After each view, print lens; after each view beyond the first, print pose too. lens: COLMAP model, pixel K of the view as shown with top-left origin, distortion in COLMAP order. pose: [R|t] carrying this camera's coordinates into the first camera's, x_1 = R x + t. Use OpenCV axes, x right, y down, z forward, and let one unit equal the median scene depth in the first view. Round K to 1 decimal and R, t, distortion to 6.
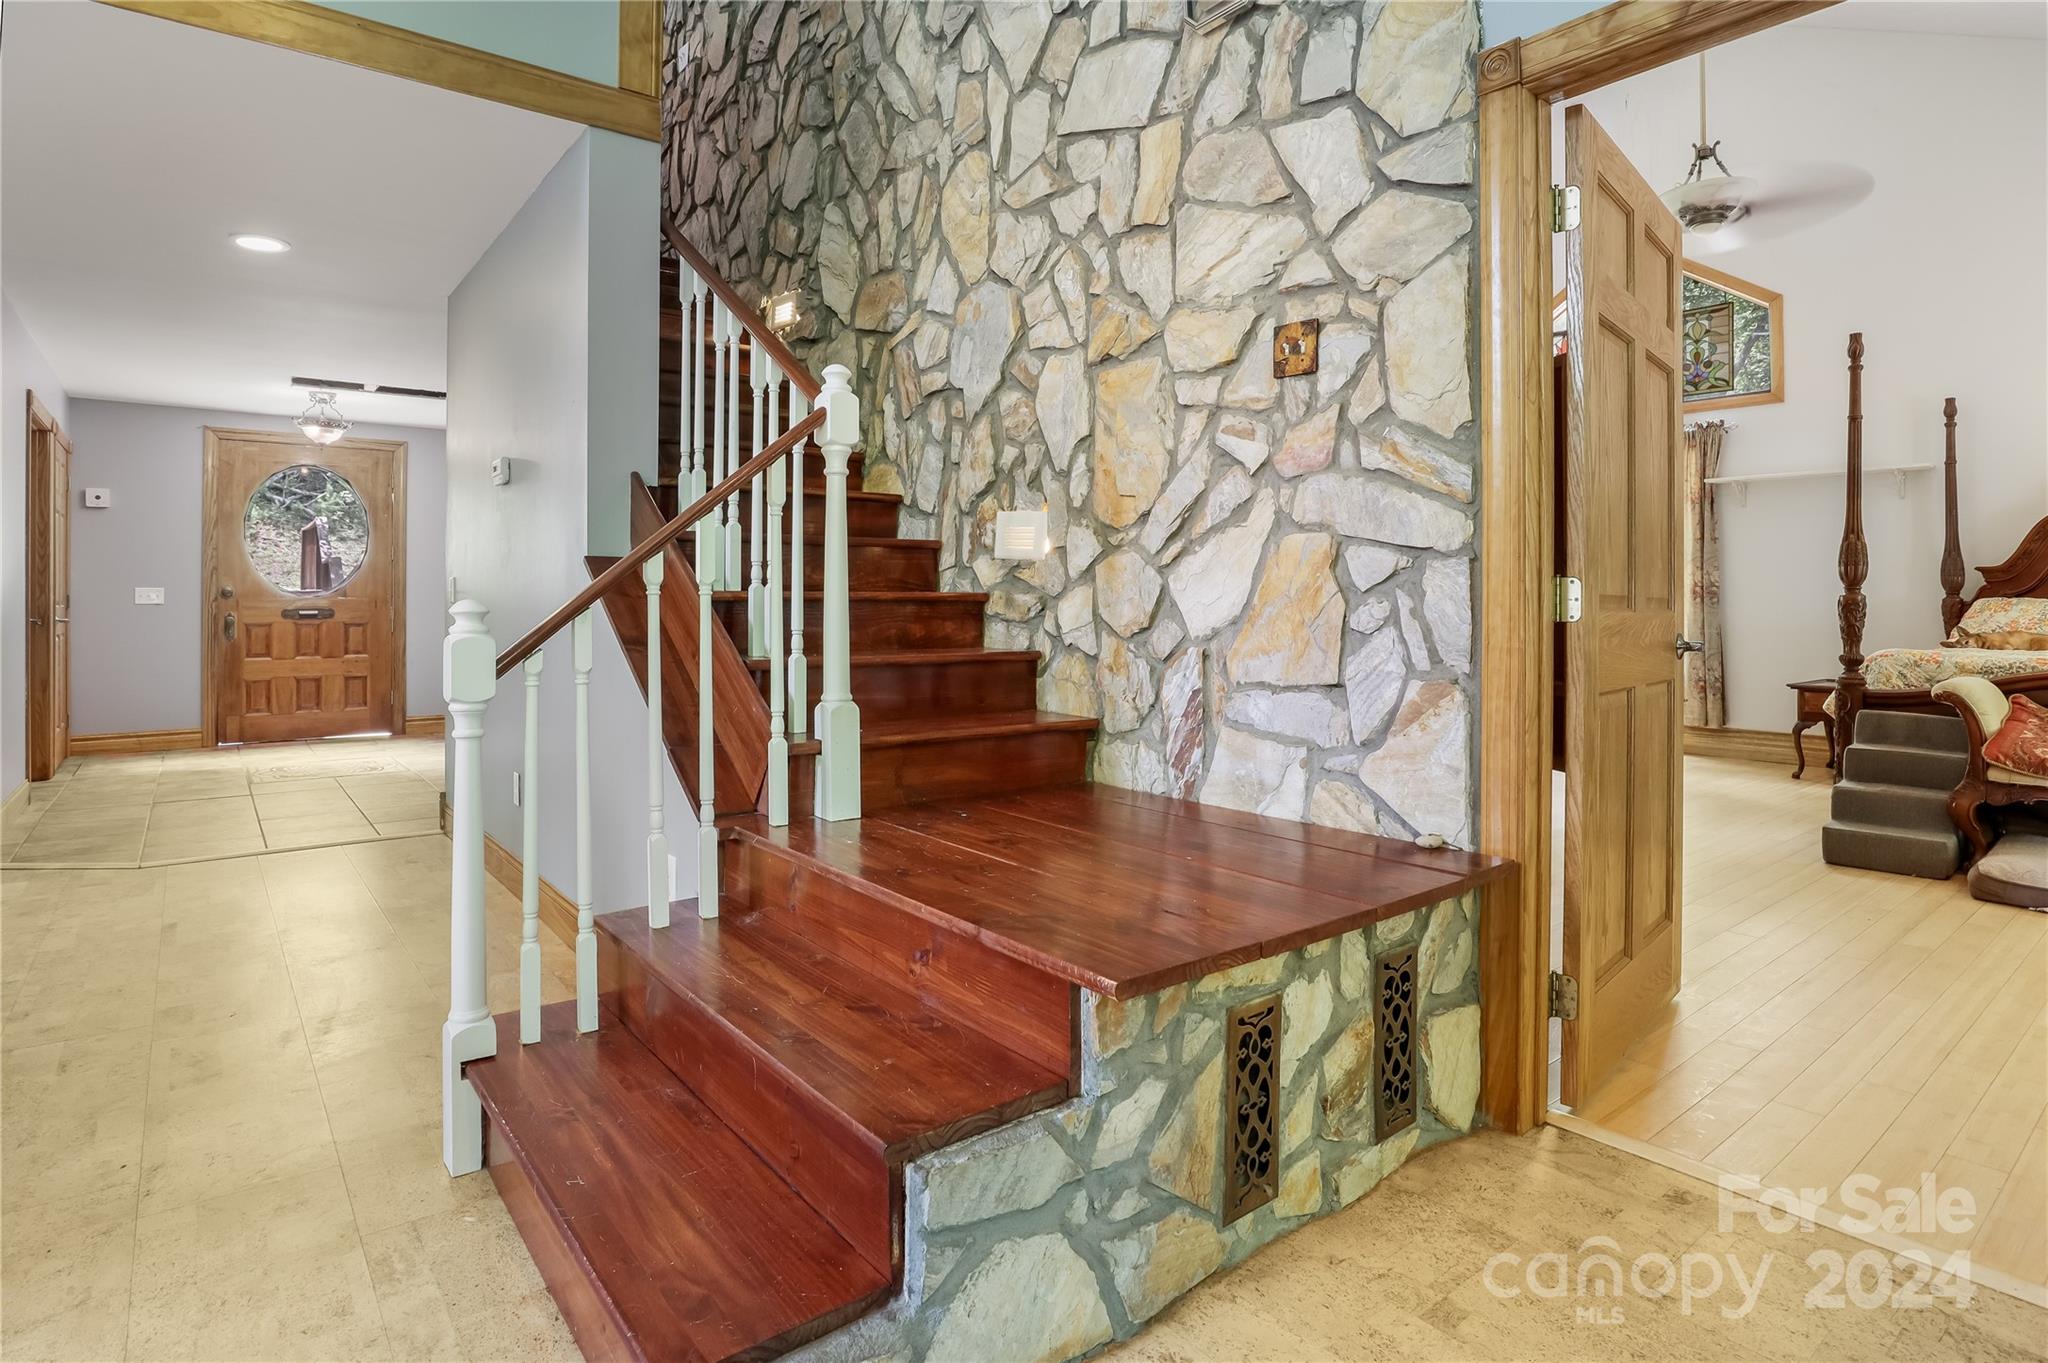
lens RADIAL K [[1057.6, 0, 1019.3], [0, 1057.6, 589.7], [0, 0, 1]] dist [-0.033726, 0.000778]
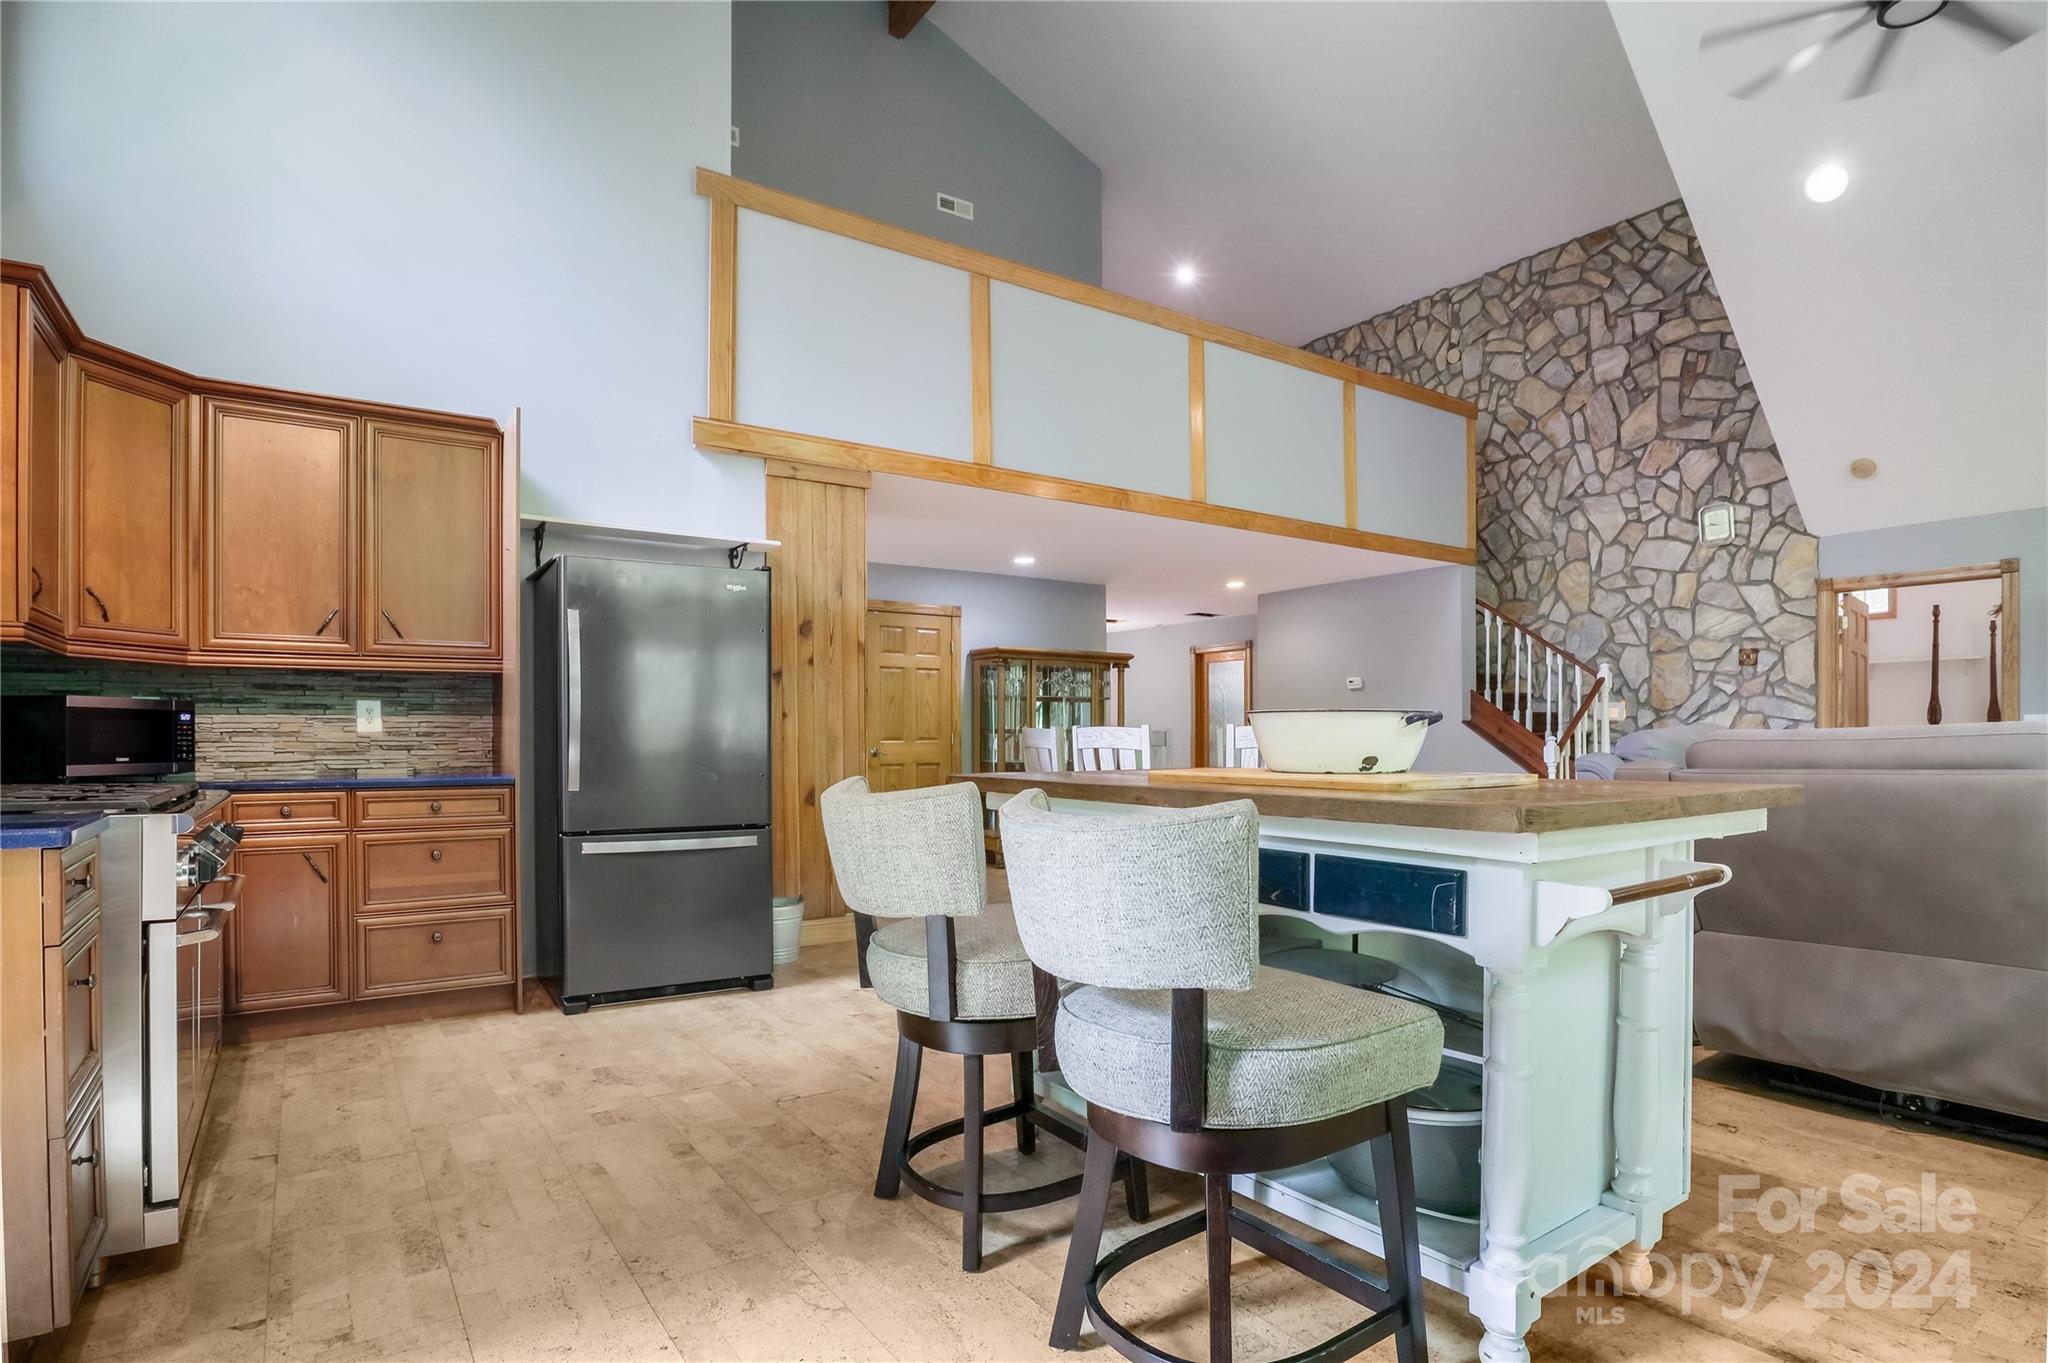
lens RADIAL K [[1089.5, 0, 1027.8], [0, 1089.5, 734.6], [0, 0, 1]] dist [0.001247, 0.001230]
pose [[0.999068, -0.007109, -0.042568, -1.602453], [0.007509, 0.999929, 0.009253, -0.034601], [0.042499, -0.009564, 0.999051, -2.161905]]
